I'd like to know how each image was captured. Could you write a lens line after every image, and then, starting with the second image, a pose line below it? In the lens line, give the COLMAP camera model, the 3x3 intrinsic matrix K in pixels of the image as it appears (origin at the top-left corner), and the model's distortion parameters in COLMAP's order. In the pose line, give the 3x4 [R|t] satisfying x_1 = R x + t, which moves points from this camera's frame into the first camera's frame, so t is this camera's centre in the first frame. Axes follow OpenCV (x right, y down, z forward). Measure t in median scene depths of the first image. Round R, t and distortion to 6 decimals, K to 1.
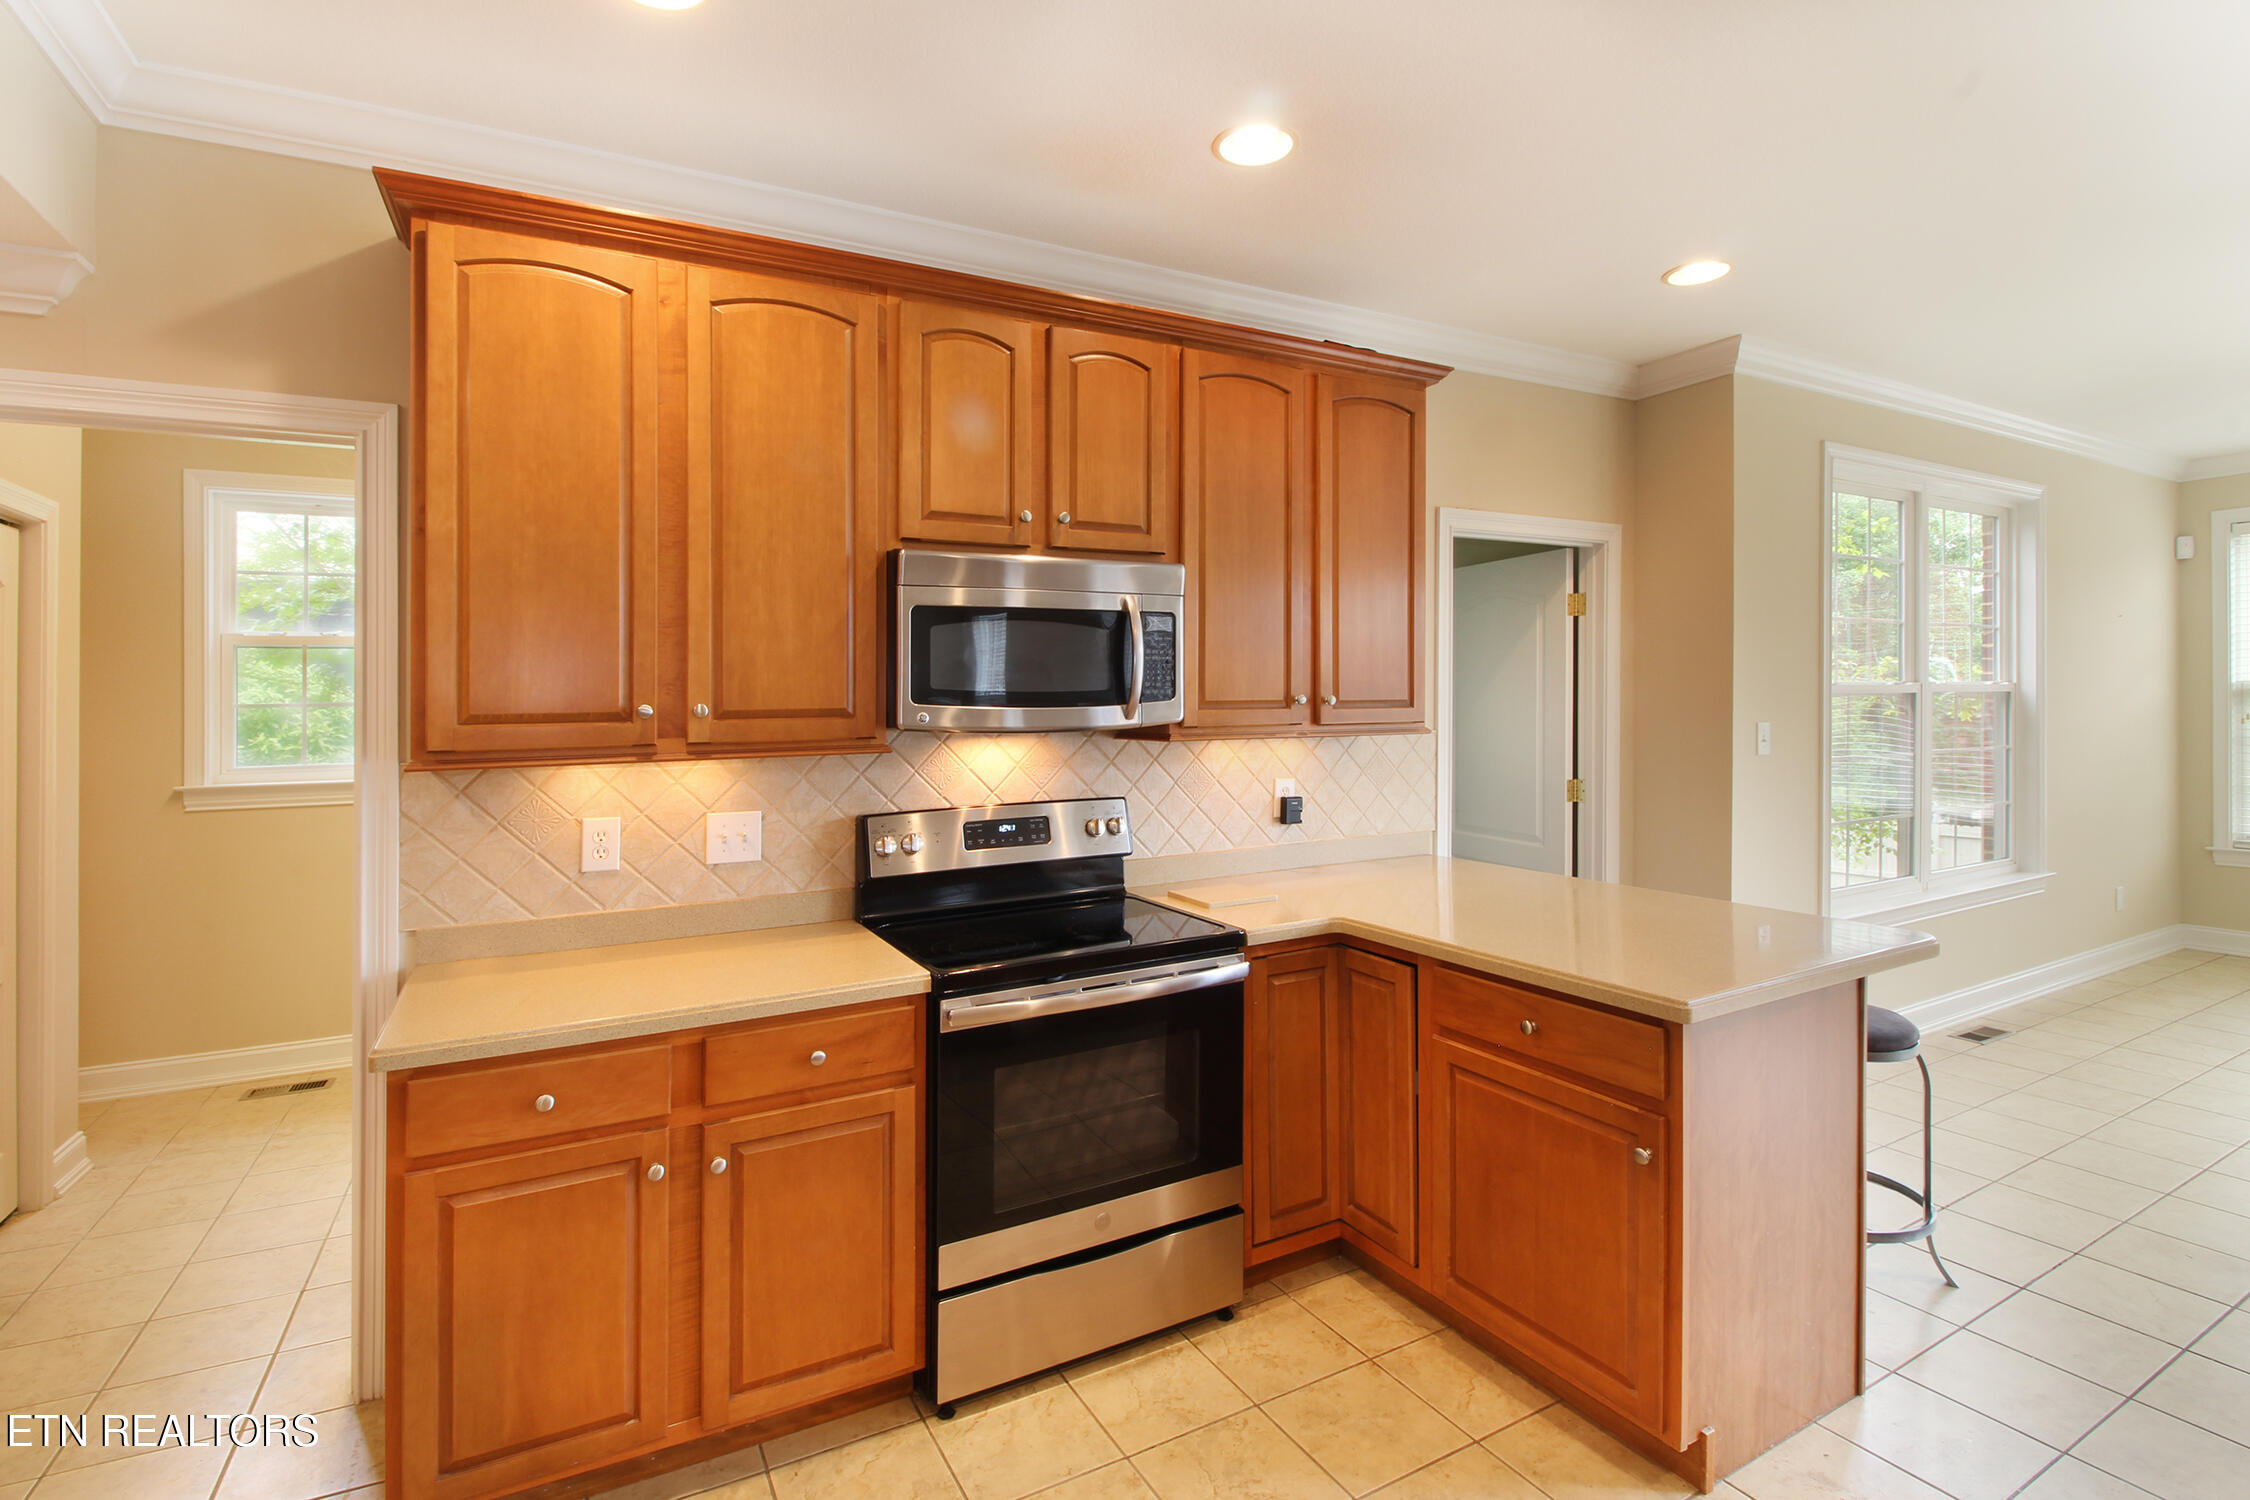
lens RADIAL K [[1070.7, 0, 1120.9], [0, 1070.7, 707.4], [0, 0, 1]] dist [-0.004646, -0.000465]
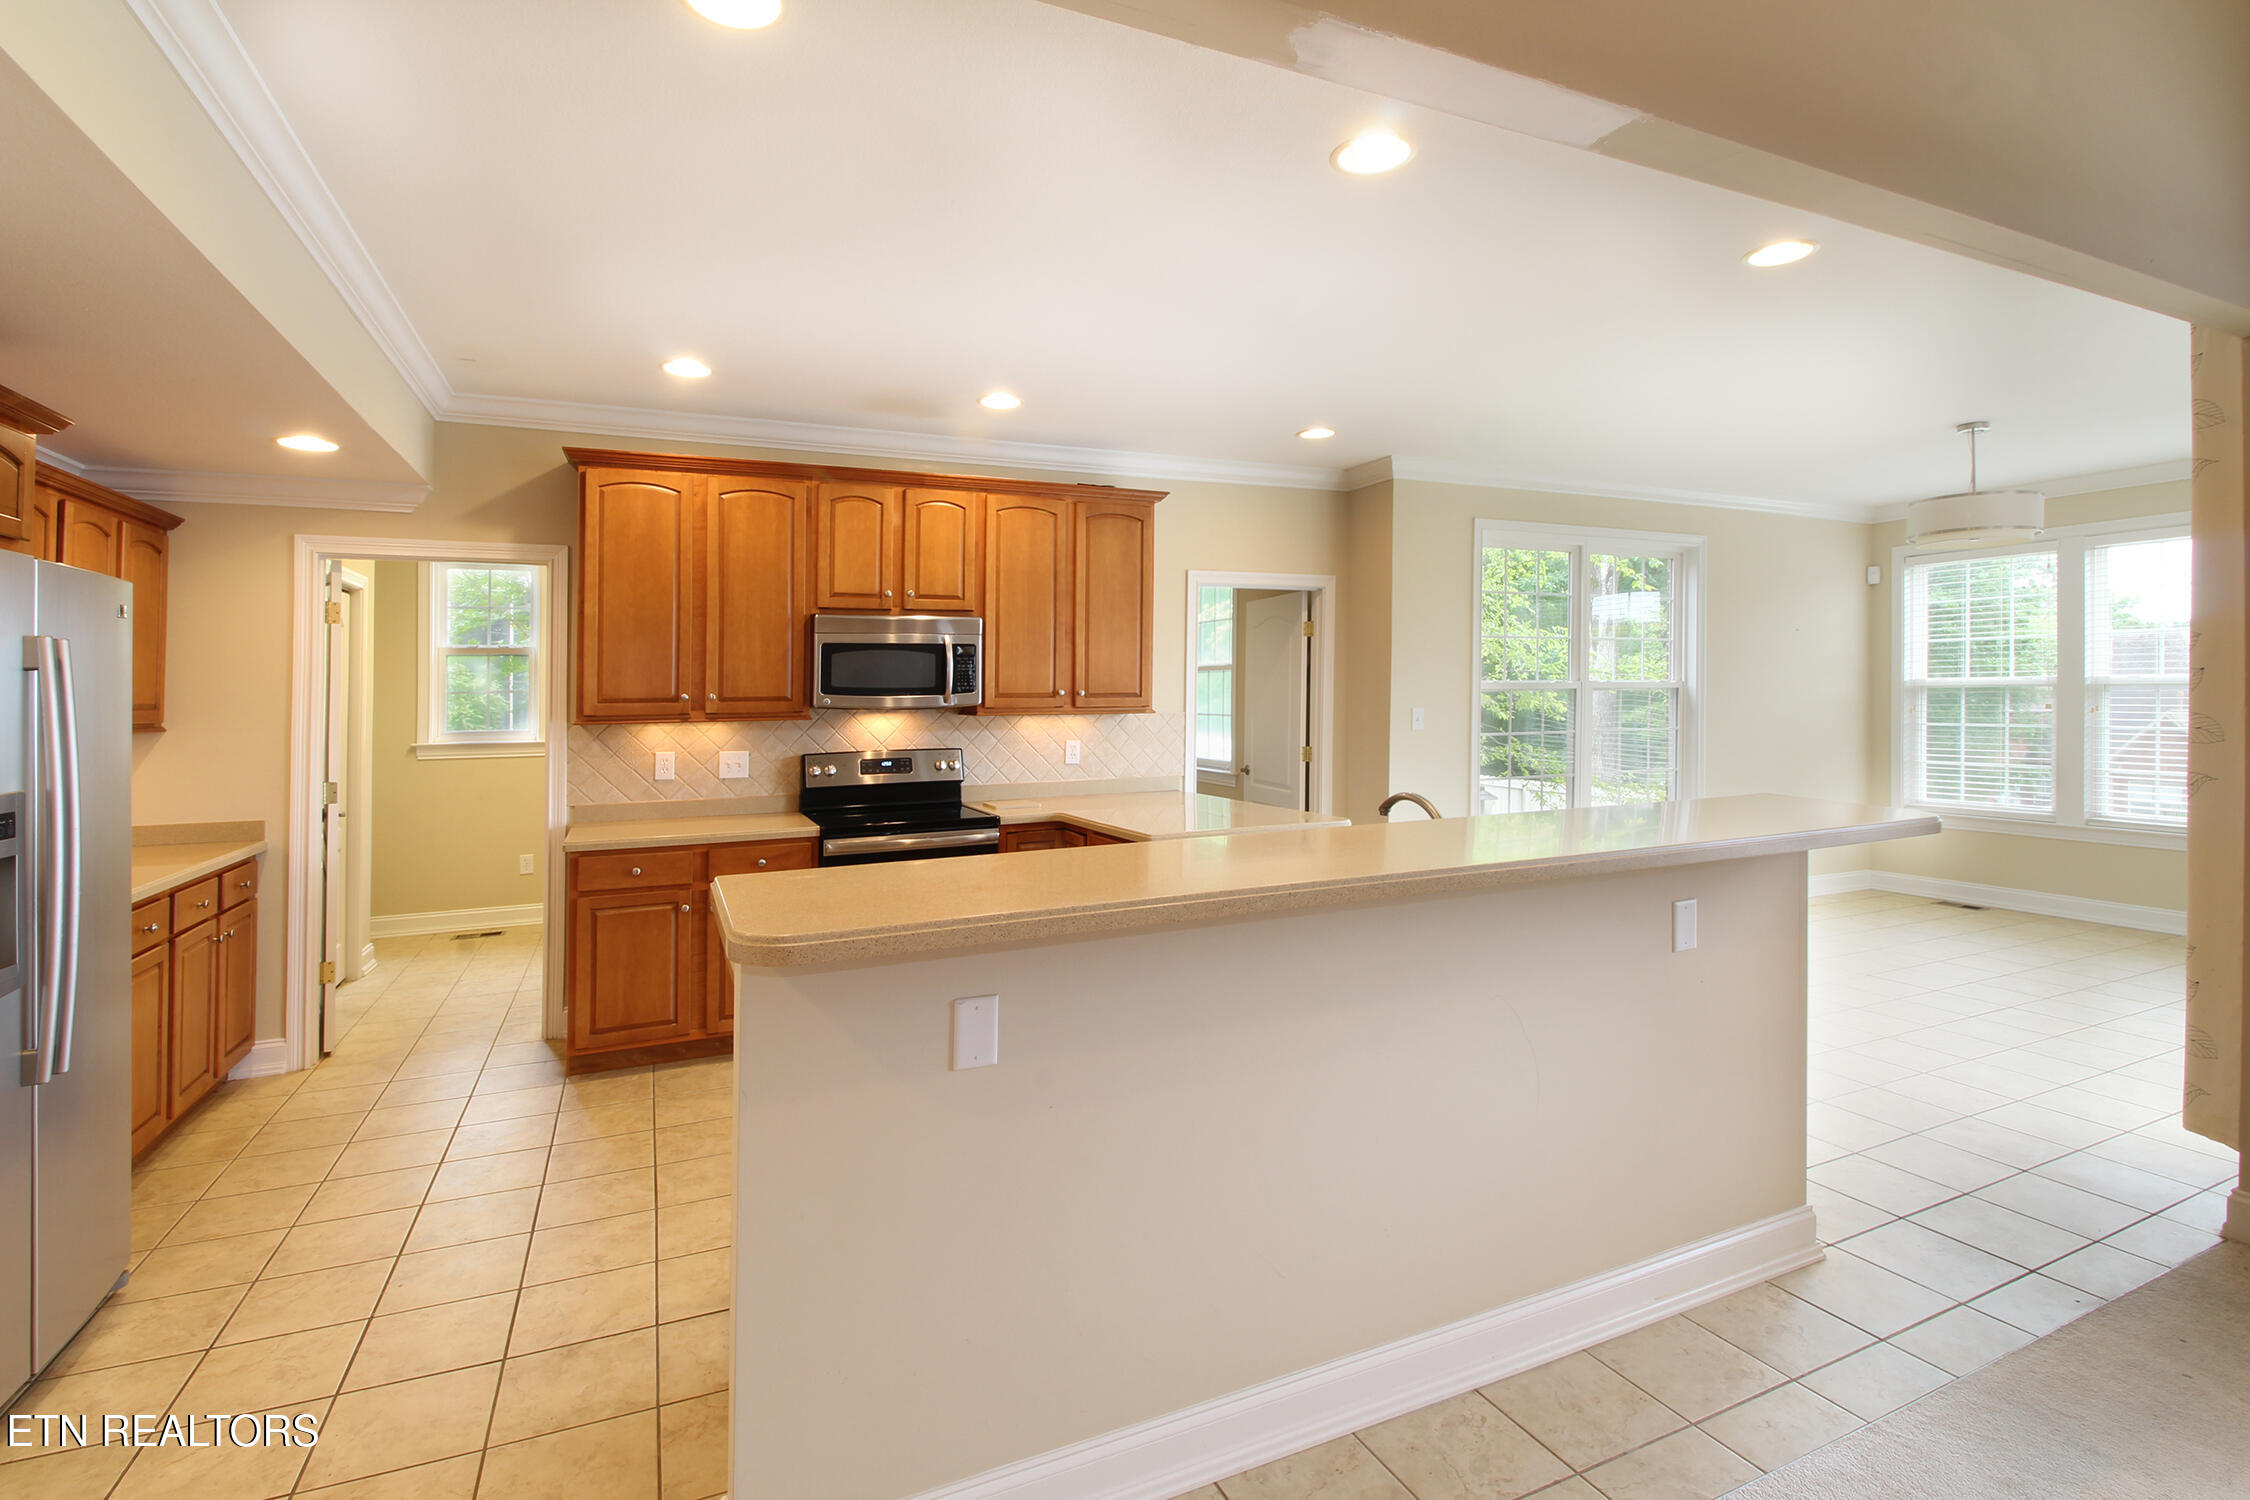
lens RADIAL K [[1067.5, 0, 1128.0], [0, 1067.5, 687.6], [0, 0, 1]] dist [-0.012707, -0.001254]
pose [[0.998162, 0.003236, -0.060517, 0.459958], [-0.003718, 0.999962, -0.007860, -0.002060], [0.060490, 0.008071, 0.998136, -0.861040]]
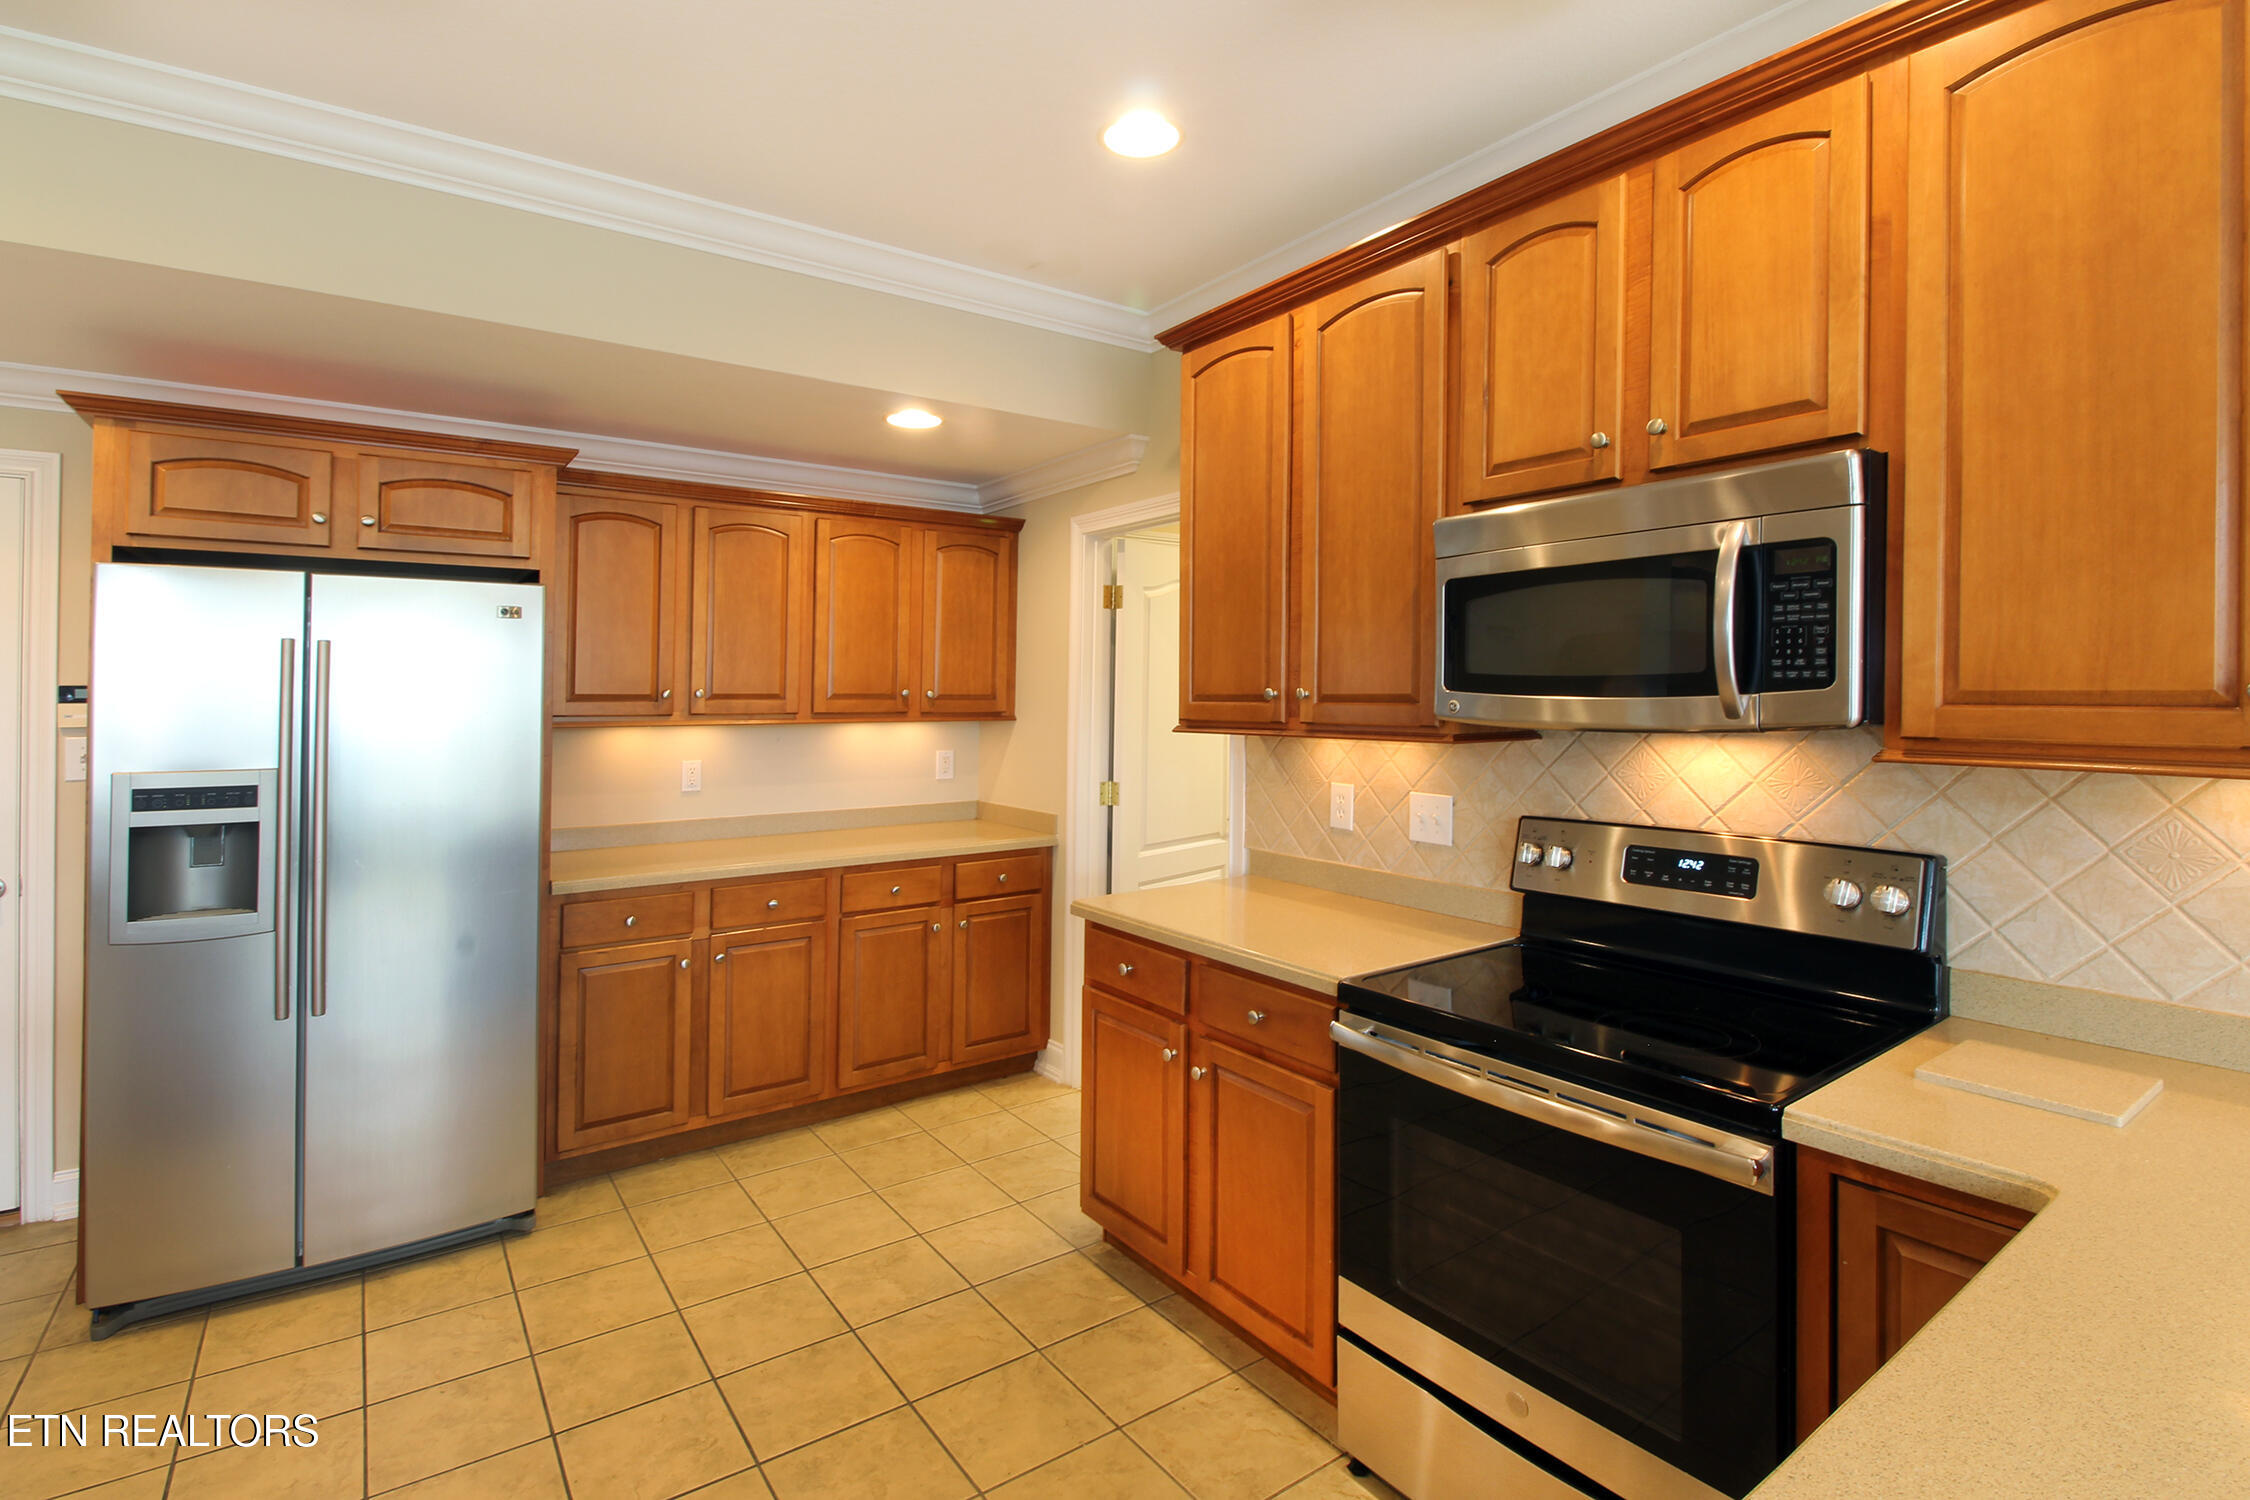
lens RADIAL K [[1062.2, 0, 1131.1], [0, 1062.2, 668.7], [0, 0, 1]] dist [-0.000458, -0.000442]
pose [[0.126921, -0.007715, -0.991883, 0.631106], [-0.004625, 0.999954, -0.008369, -0.012409], [0.991902, 0.005650, 0.126880, 0.609143]]
